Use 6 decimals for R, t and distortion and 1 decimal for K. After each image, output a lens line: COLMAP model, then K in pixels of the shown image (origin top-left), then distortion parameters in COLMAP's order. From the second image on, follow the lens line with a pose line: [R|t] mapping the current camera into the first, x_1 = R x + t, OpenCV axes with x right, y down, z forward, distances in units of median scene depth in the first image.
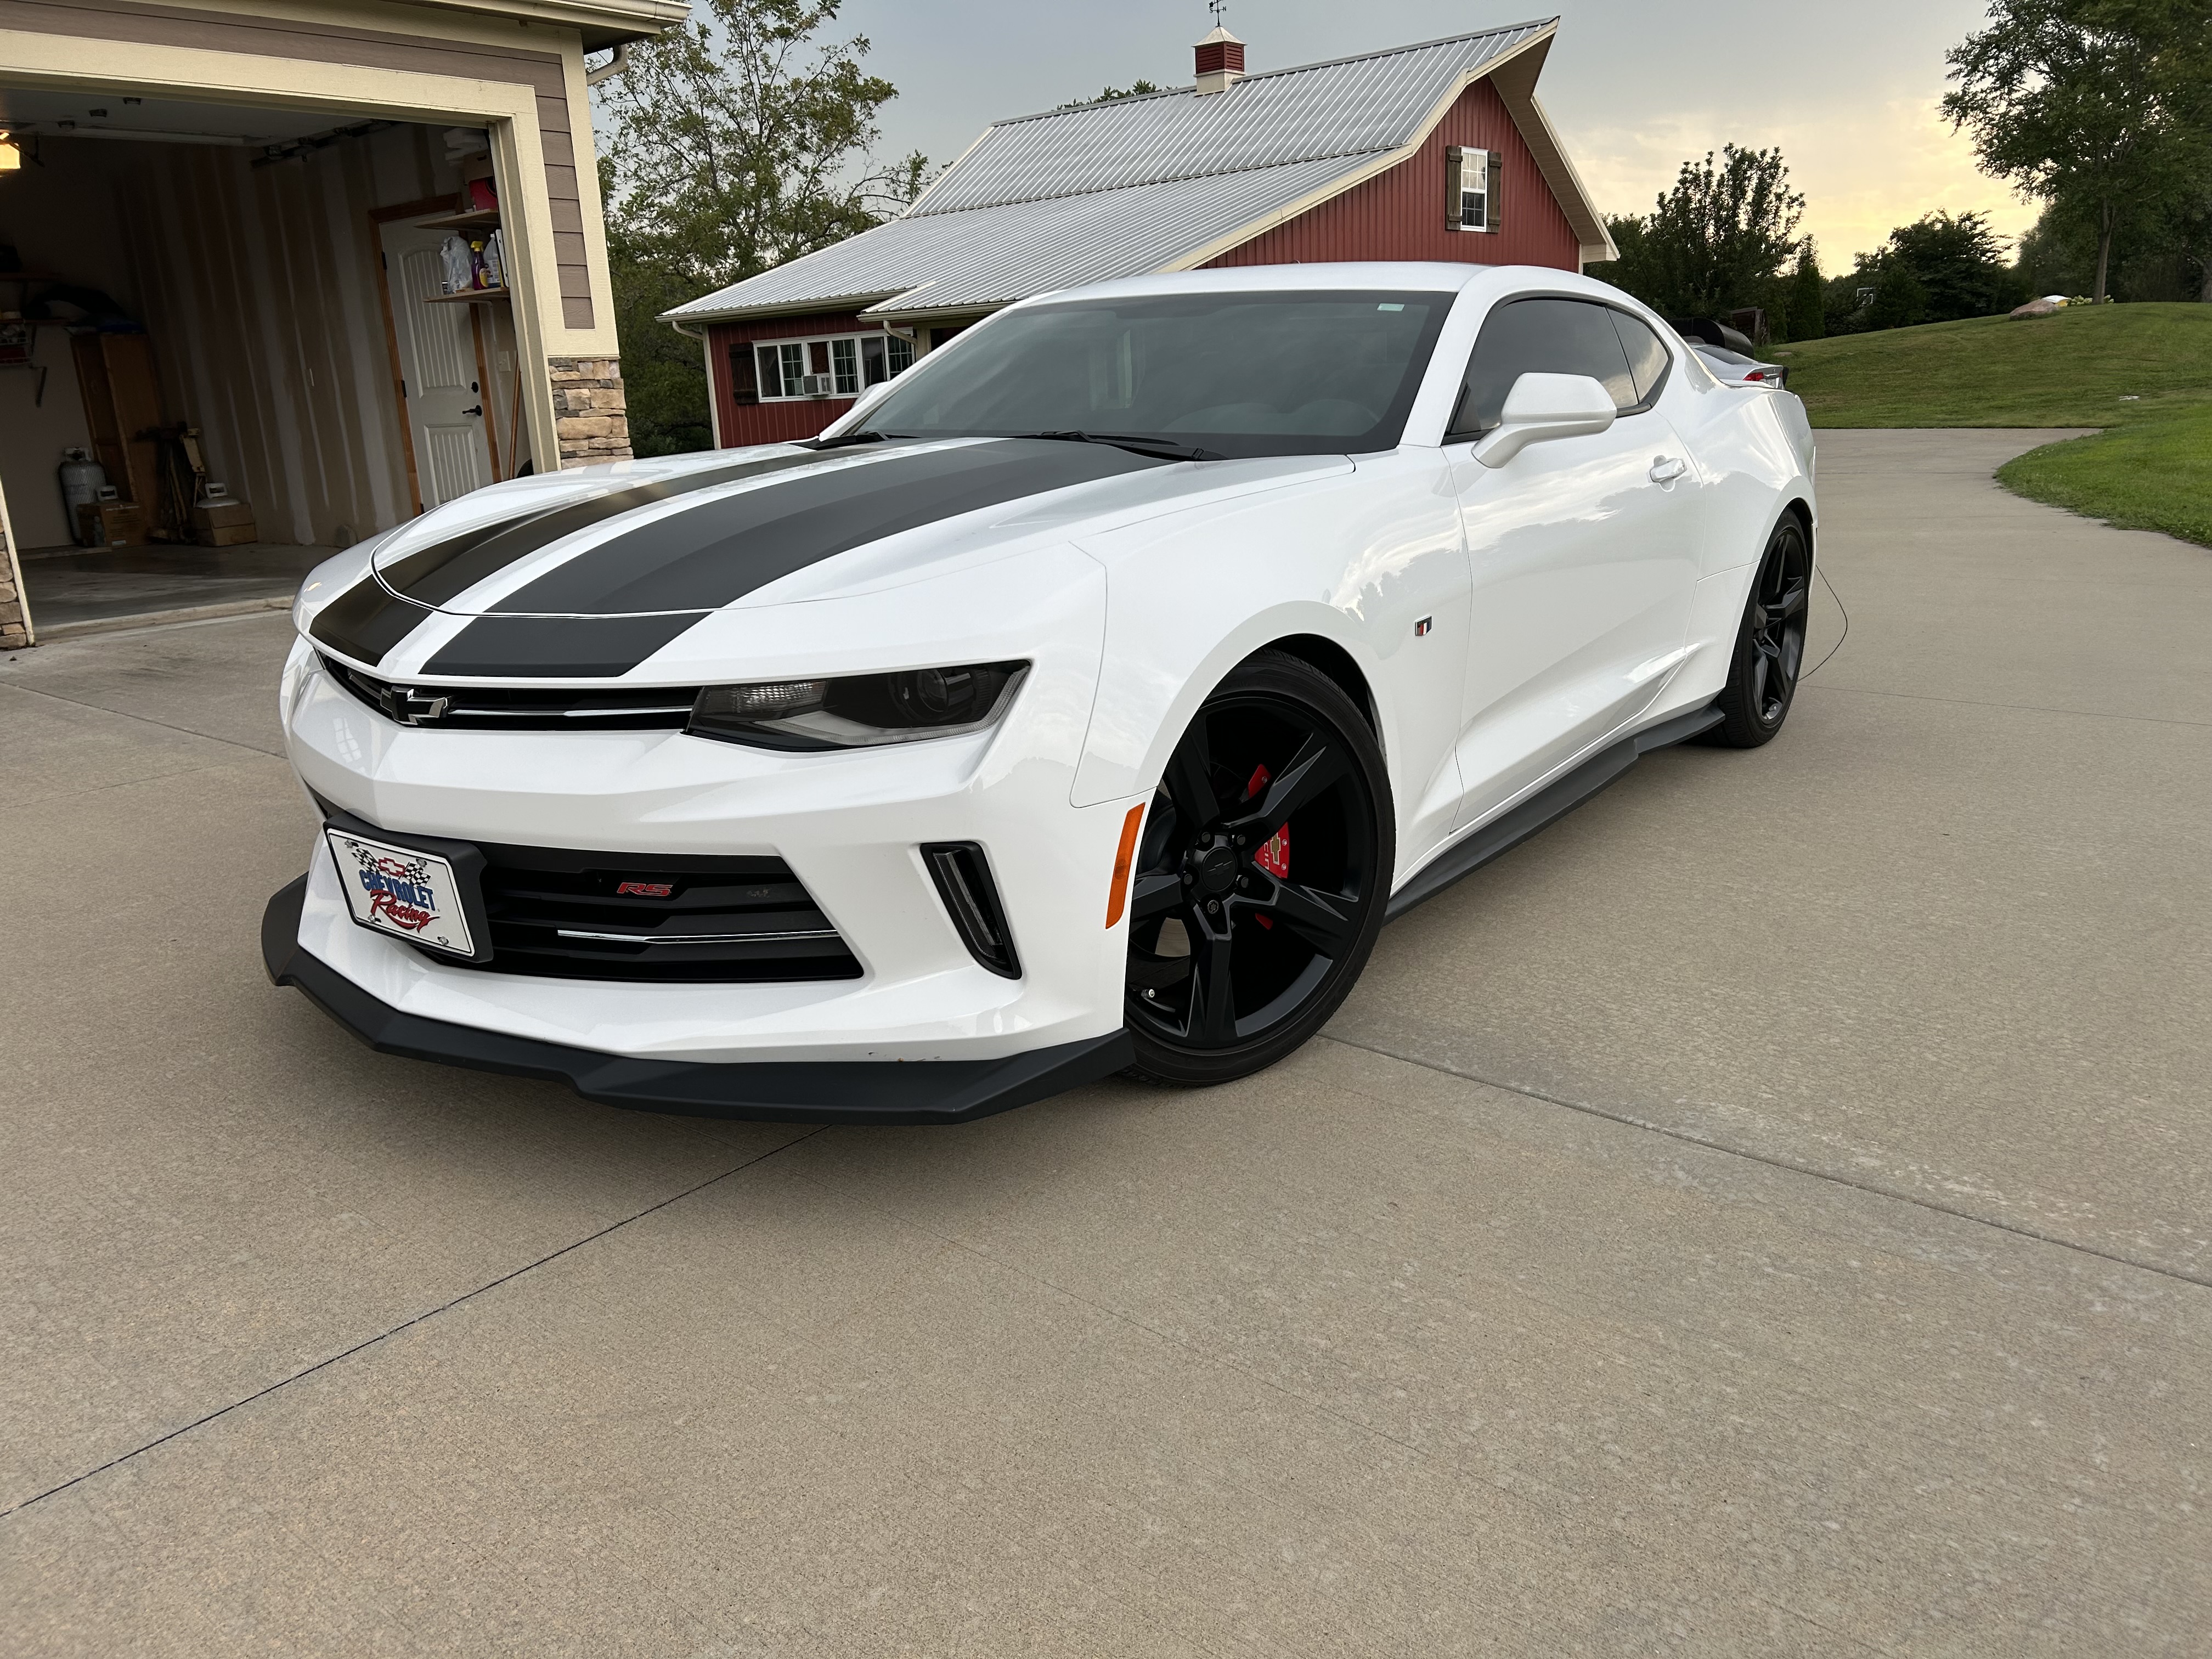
lens RADIAL K [[1672.9, 0, 1100.8], [0, 1672.9, 840.8], [0, 0, 1]] dist [0.050080, -0.055884]
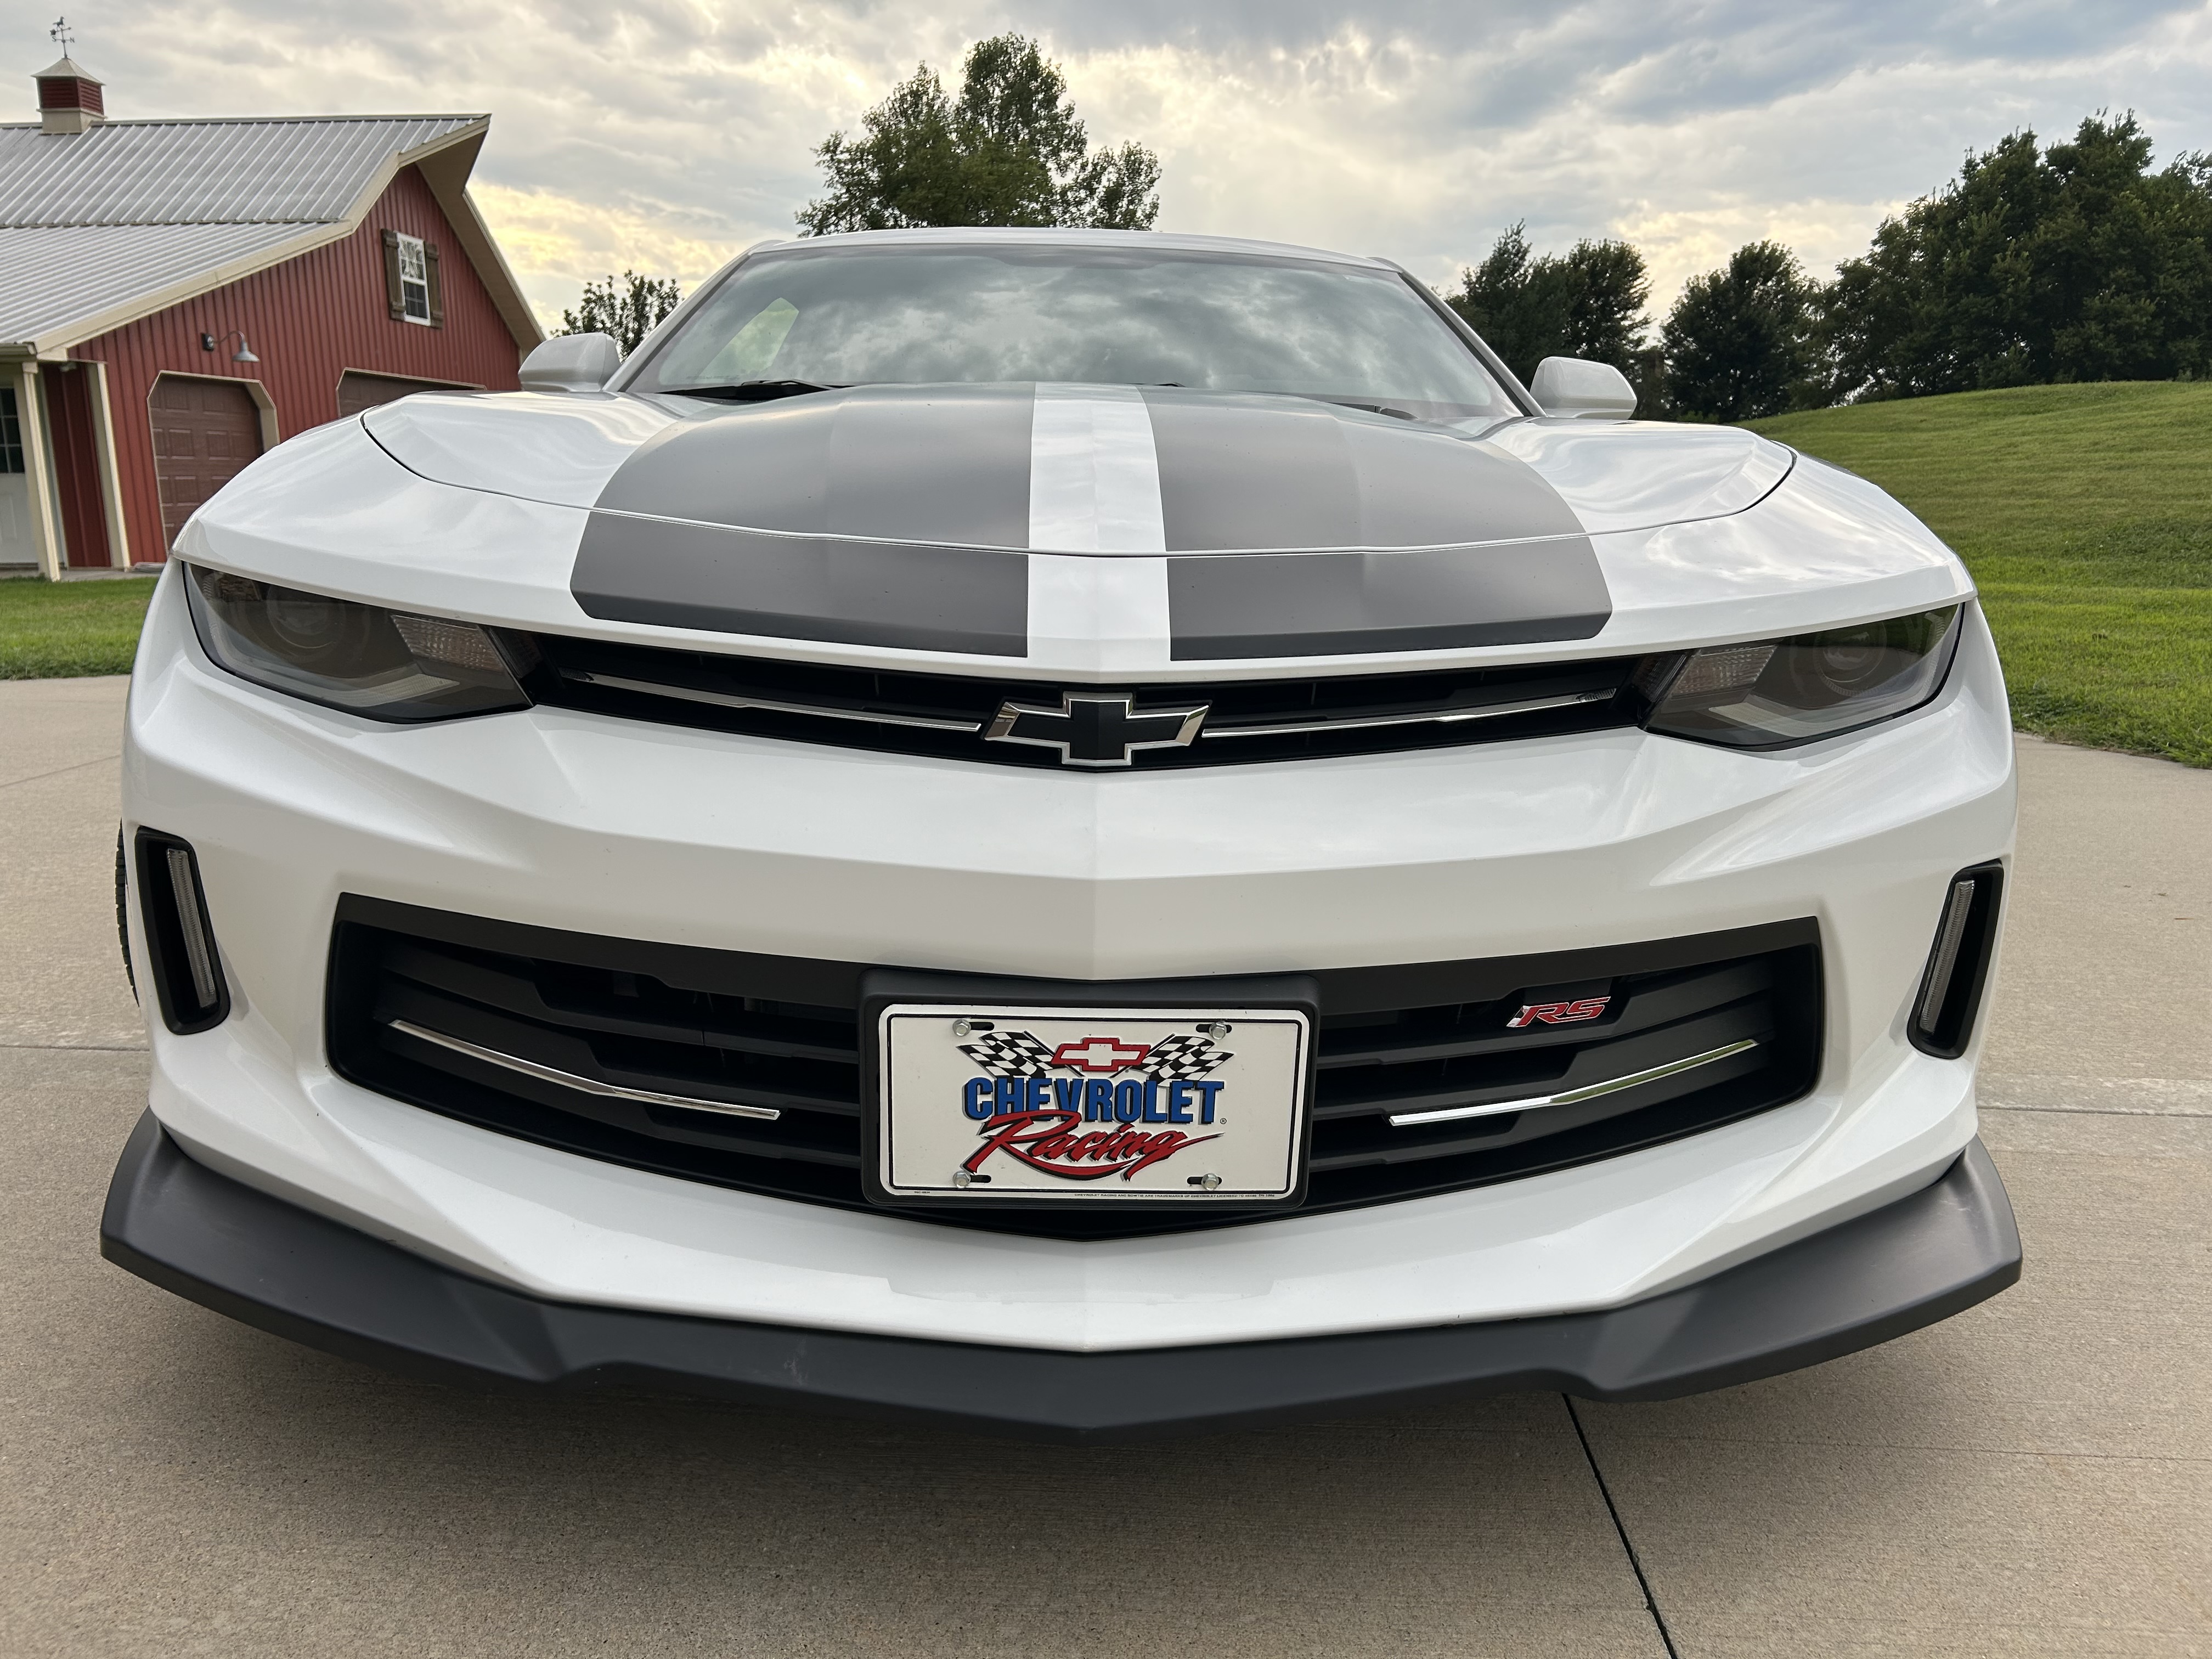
lens RADIAL K [[1672.9, 0, 1110.6], [0, 1672.9, 826.9], [0, 0, 1]] dist [0.050080, -0.055884]
pose [[0.791992, -0.085282, 0.604546, -0.178779], [0.131740, 0.990741, -0.032826, -0.008636], [-0.596149, 0.105641, 0.795894, 0.151052]]
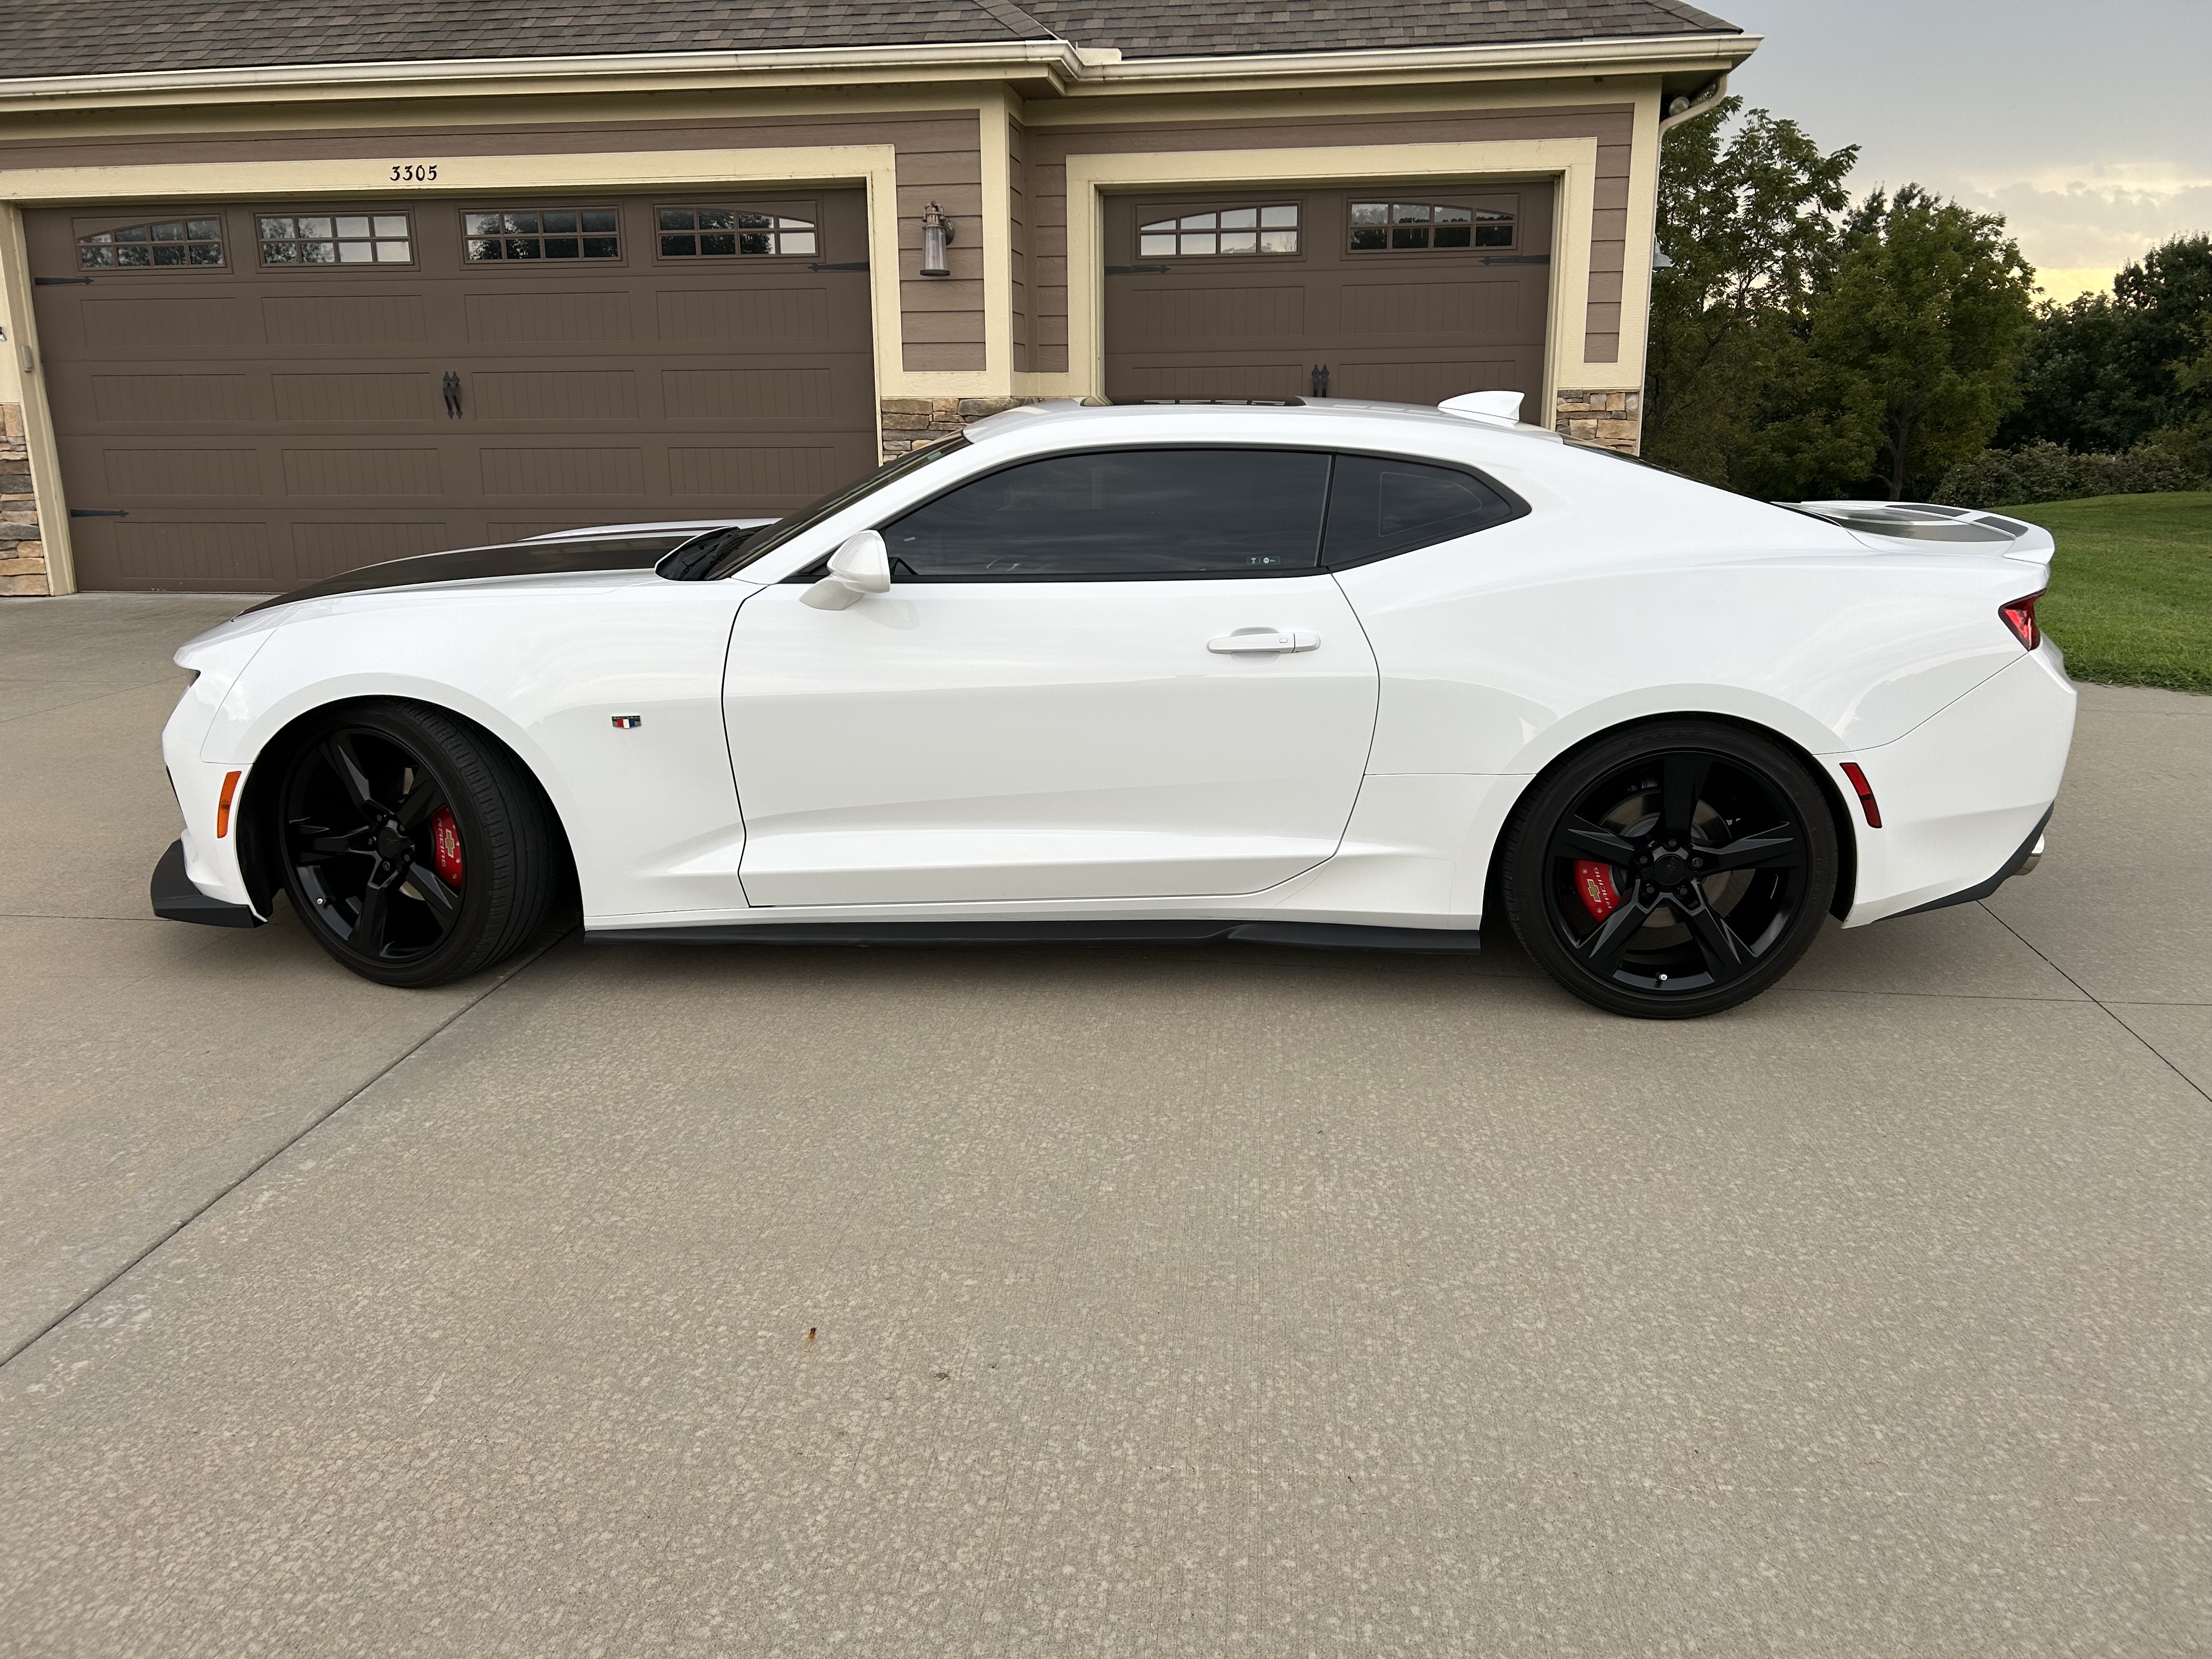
lens RADIAL K [[1672.9, 0, 1091.4], [0, 1672.9, 818.3], [0, 0, 1]] dist [0.050080, -0.055884]
pose [[0.528546, 0.243576, -0.813210, 0.439797], [-0.235992, 0.962351, 0.134864, -0.096175], [0.815443, 0.120629, 0.566128, 0.179368]]
